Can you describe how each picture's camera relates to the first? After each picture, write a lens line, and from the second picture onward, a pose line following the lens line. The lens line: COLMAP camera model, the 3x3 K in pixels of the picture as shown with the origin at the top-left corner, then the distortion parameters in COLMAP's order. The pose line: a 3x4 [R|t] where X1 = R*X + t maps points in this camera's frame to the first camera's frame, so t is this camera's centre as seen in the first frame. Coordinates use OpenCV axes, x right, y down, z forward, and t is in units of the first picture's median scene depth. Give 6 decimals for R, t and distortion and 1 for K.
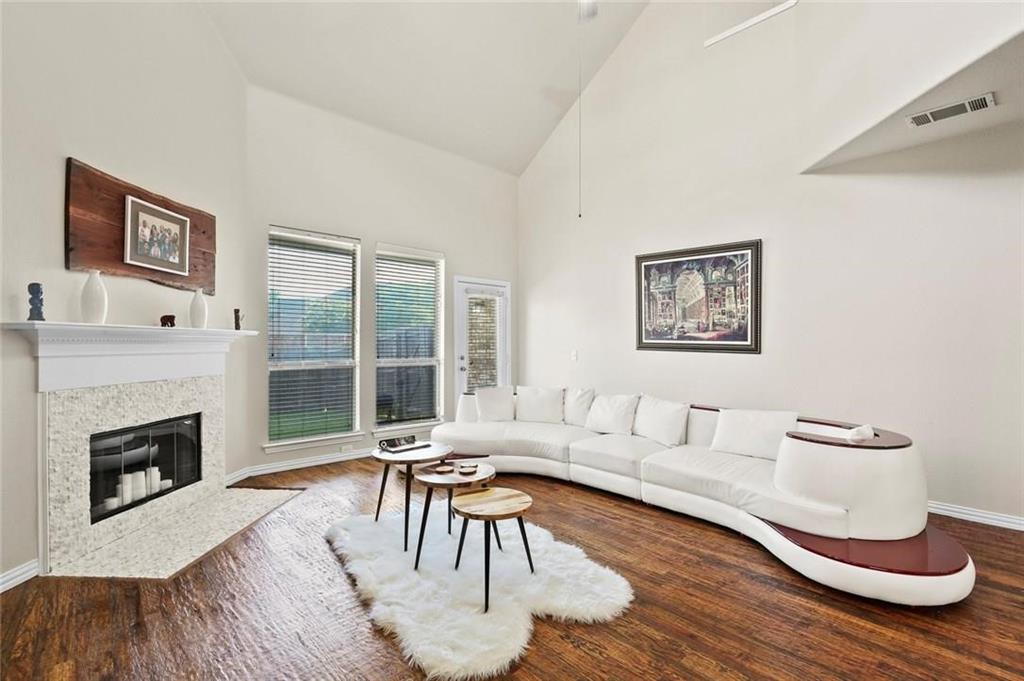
lens RADIAL K [[467.8, 0, 521.6], [0, 467.8, 345.4], [0, 0, 1]] dist [-0.005413, 0.001794]
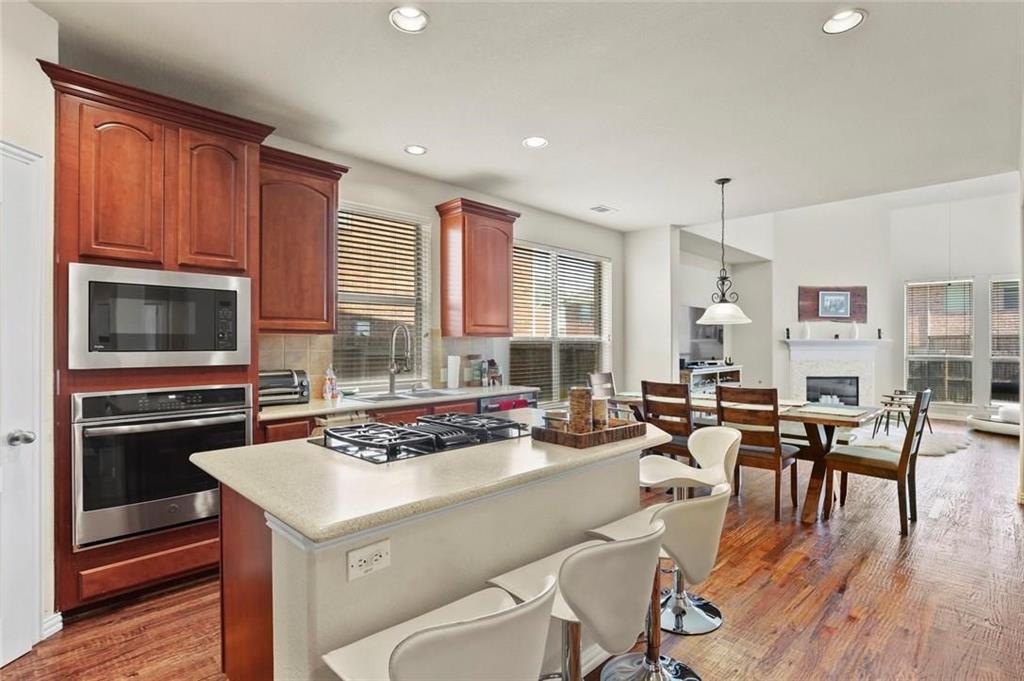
lens RADIAL K [[495.1, 0, 510.9], [0, 495.1, 342.8], [0, 0, 1]] dist [-0.002814, -0.001311]
pose [[0.047214, -0.011182, -0.998822, 1.863944], [-0.002438, 0.999933, -0.011310, 0.015429], [0.998882, 0.002970, 0.047184, -0.900344]]
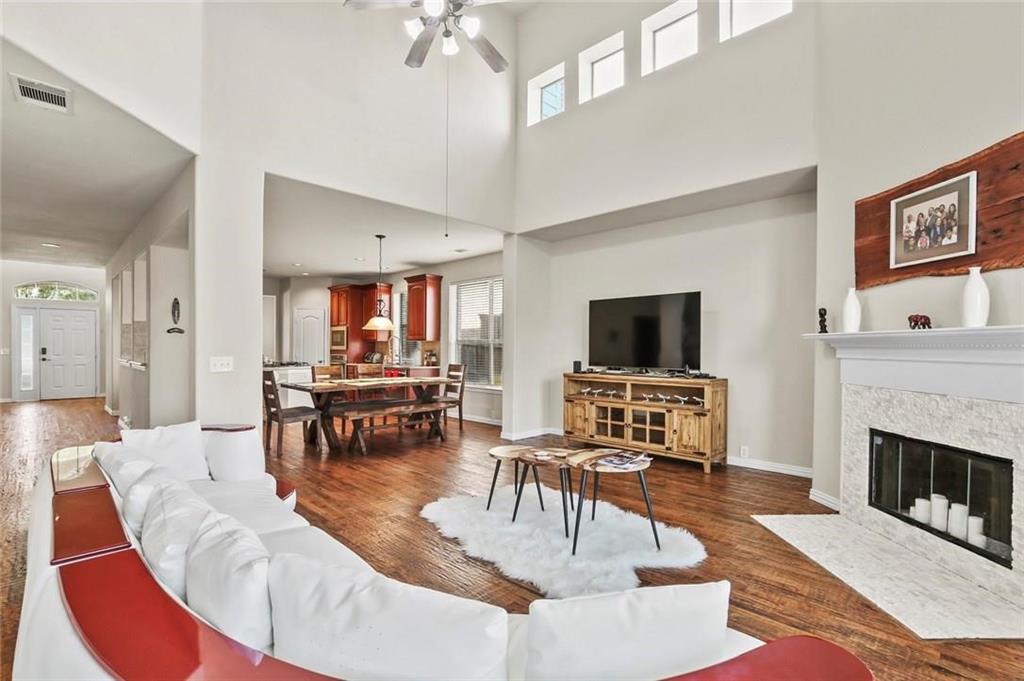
lens RADIAL K [[467.8, 0, 511.8], [0, 467.8, 343.1], [0, 0, 1]] dist [-0.005413, 0.001794]
pose [[-0.999286, -0.008703, -0.036754, 0.004537], [-0.008631, 0.999961, -0.002108, -0.006944], [0.036771, -0.001789, -0.999322, 1.860009]]
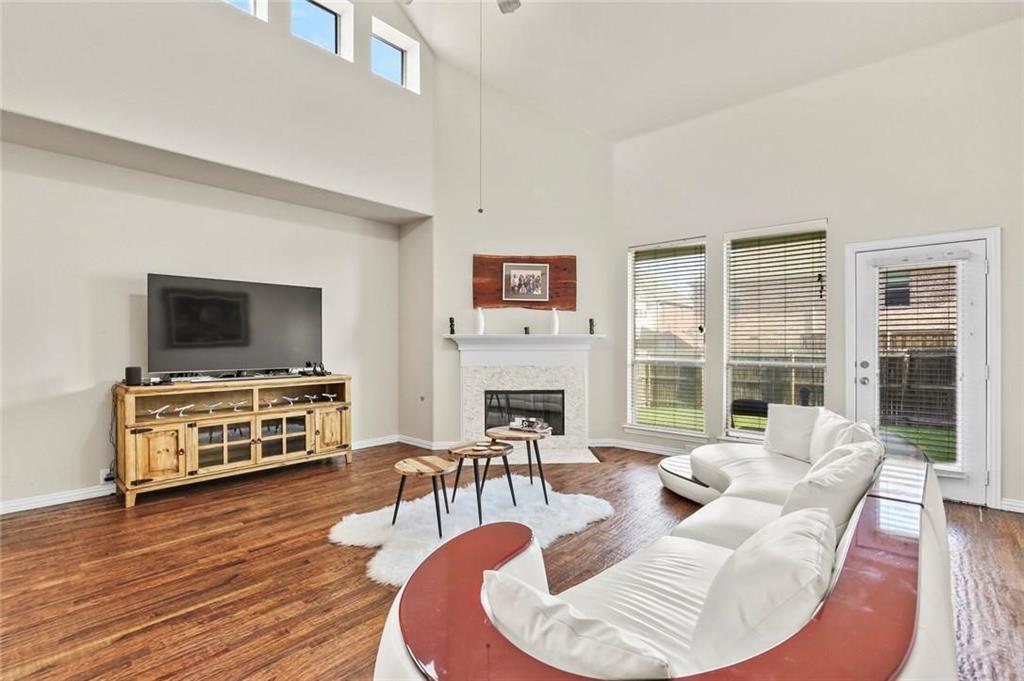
lens RADIAL K [[467.8, 0, 517.3], [0, 467.8, 346.9], [0, 0, 1]] dist [-0.005413, 0.001794]
pose [[0.087889, 0.001472, -0.996129, 0.932550], [-0.002503, 0.999996, 0.001257, 0.004099], [0.996127, 0.002383, 0.087892, 0.842668]]
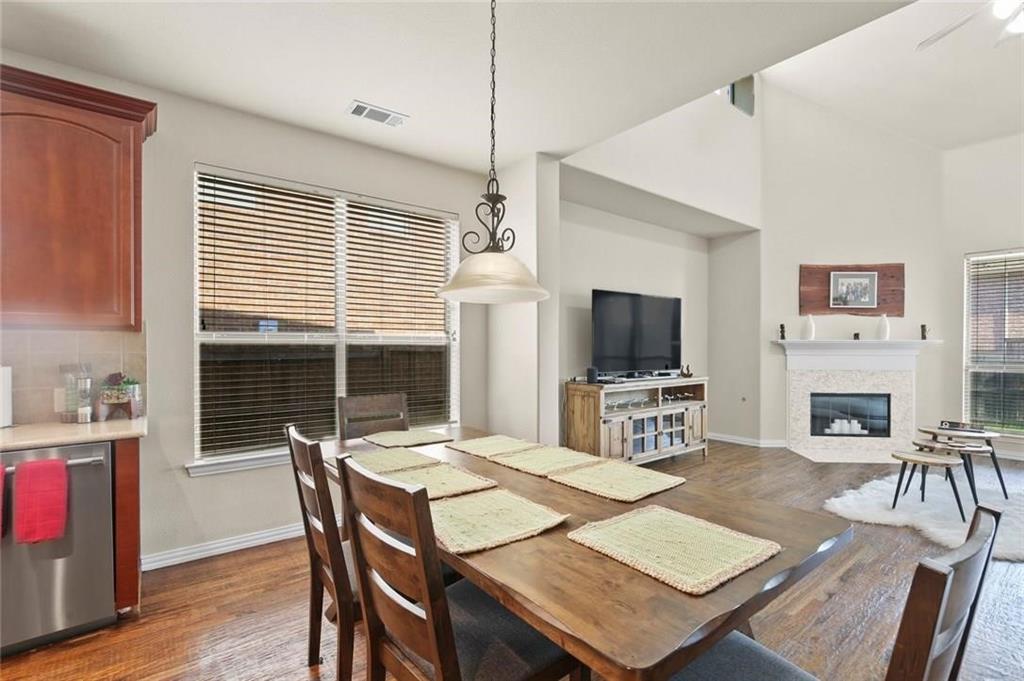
lens RADIAL K [[467.8, 0, 508.8], [0, 467.8, 350.1], [0, 0, 1]] dist [-0.005413, 0.001794]
pose [[-0.068318, -0.002398, -0.997661, 1.103089], [-0.004869, 0.999986, -0.002070, 0.009594], [0.997652, 0.004716, -0.068329, -0.184783]]
